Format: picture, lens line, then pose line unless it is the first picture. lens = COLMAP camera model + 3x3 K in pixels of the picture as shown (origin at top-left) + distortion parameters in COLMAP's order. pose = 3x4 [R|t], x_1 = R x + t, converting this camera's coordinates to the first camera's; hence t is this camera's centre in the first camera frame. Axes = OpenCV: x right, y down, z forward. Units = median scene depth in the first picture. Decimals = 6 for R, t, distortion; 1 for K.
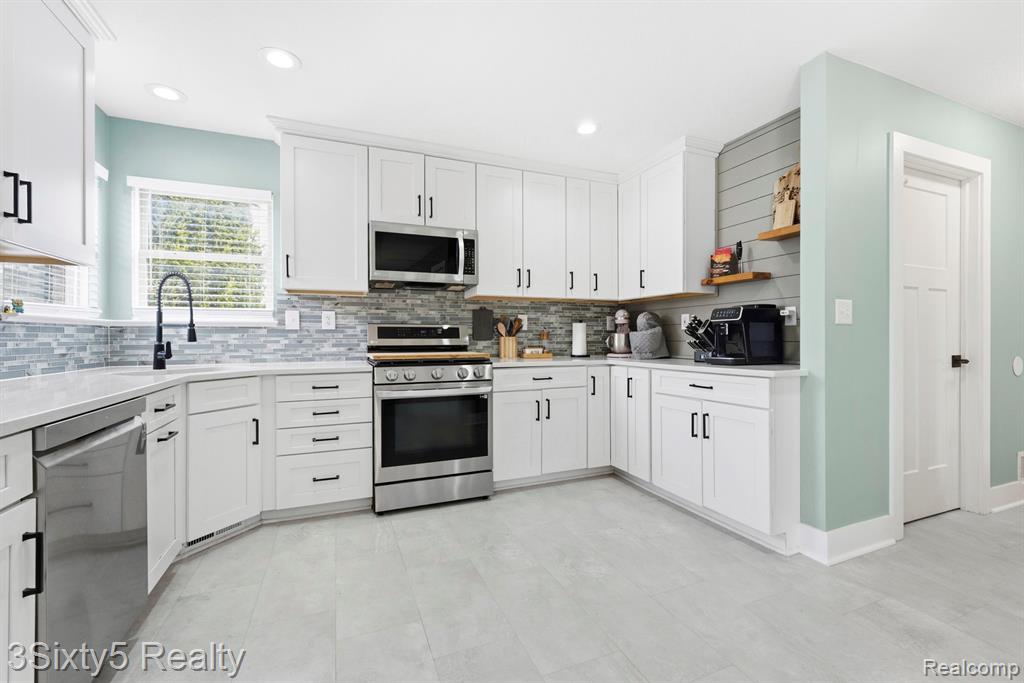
lens RADIAL K [[431.7, 0, 511.9], [0, 431.7, 336.8], [0, 0, 1]] dist [-0.002008, 0.000137]
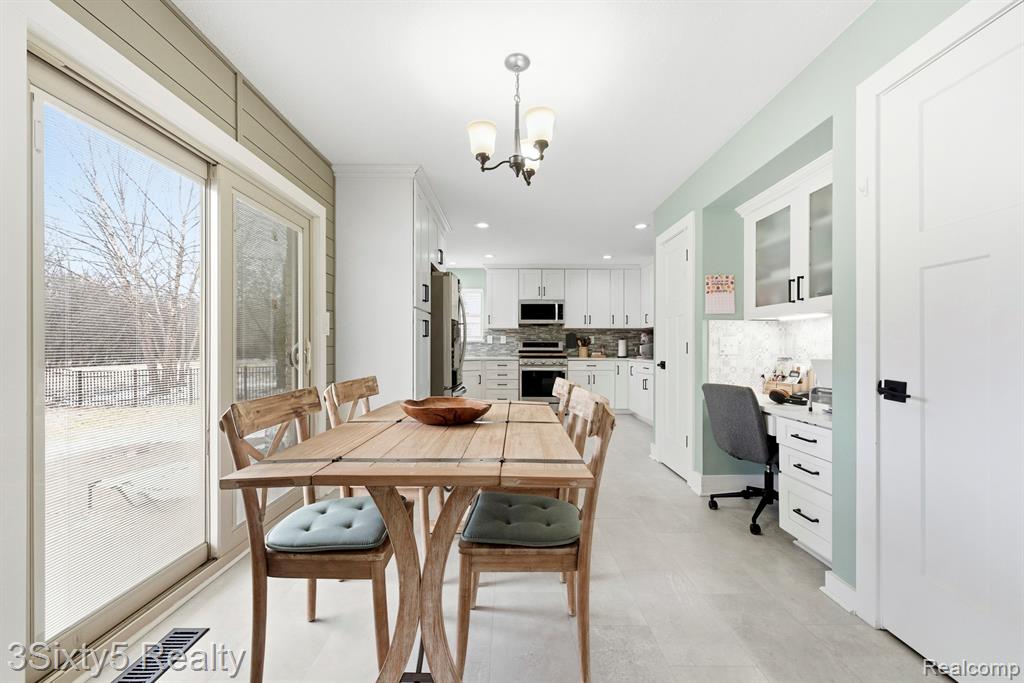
lens RADIAL K [[417.4, 0, 512.0], [0, 417.4, 341.5], [0, 0, 1]] dist [0.000648, 0.000169]
pose [[0.928089, 0.000114, -0.372358, 0.491148], [-0.004001, 0.999945, -0.009667, -0.005885], [0.372337, 0.010461, 0.928039, -1.154061]]
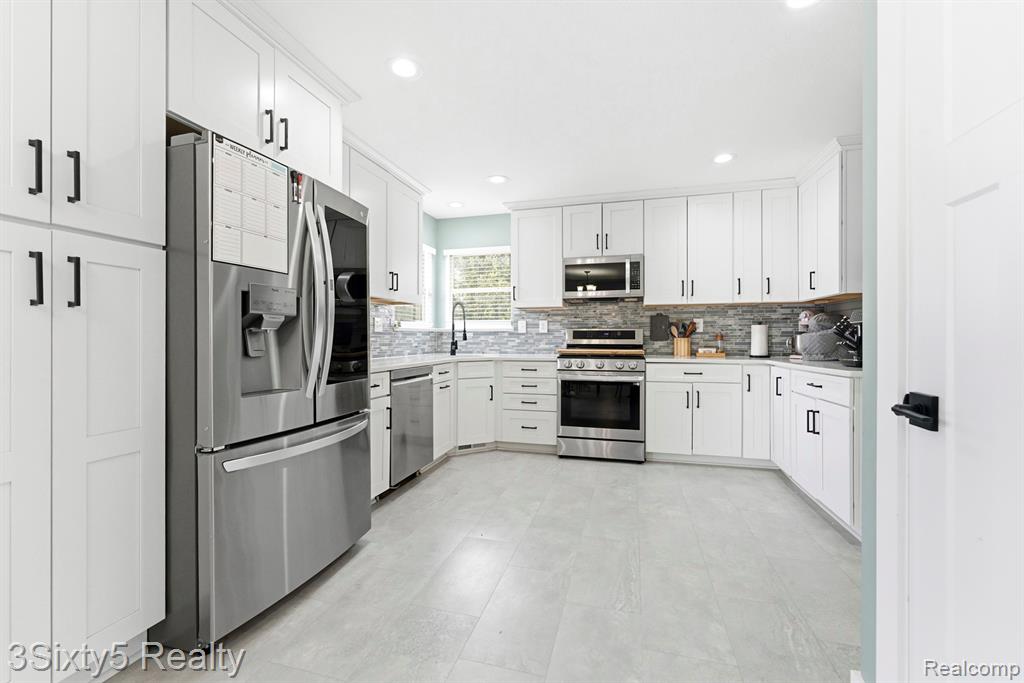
lens RADIAL K [[431.7, 0, 511.9], [0, 431.7, 336.8], [0, 0, 1]] dist [-0.002008, 0.000137]
pose [[0.790632, 0.000785, -0.612291, 0.400389], [-0.001111, 0.999999, -0.000152, -0.002836], [0.612291, 0.000800, 0.790632, -0.237923]]
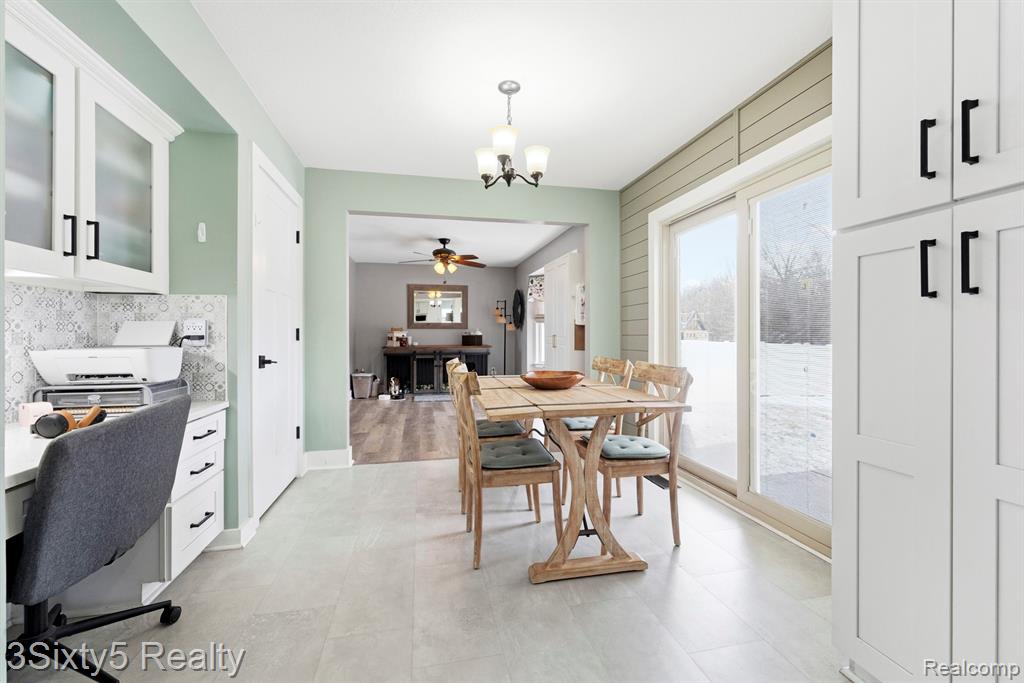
lens RADIAL K [[417.4, 0, 512.0], [0, 417.4, 341.5], [0, 0, 1]] dist [0.000648, 0.000169]
pose [[-0.984617, 0.001109, 0.174724, 0.121672], [0.003050, 0.999937, 0.010841, 0.000912], [-0.174701, 0.011207, -0.984558, 0.188398]]
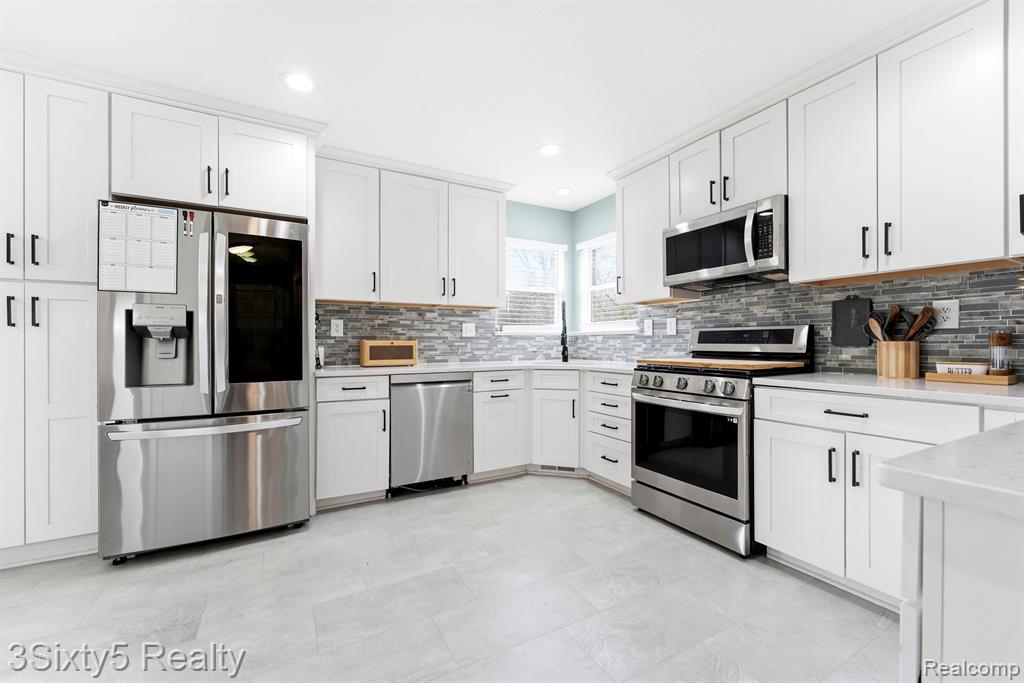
lens RADIAL K [[417.4, 0, 512.0], [0, 417.4, 341.5], [0, 0, 1]] dist [0.000648, 0.000169]
pose [[0.118623, -0.000433, -0.992939, 0.574751], [0.004717, 0.999989, 0.000127, -0.002569], [0.992928, -0.004699, 0.118624, 0.484683]]
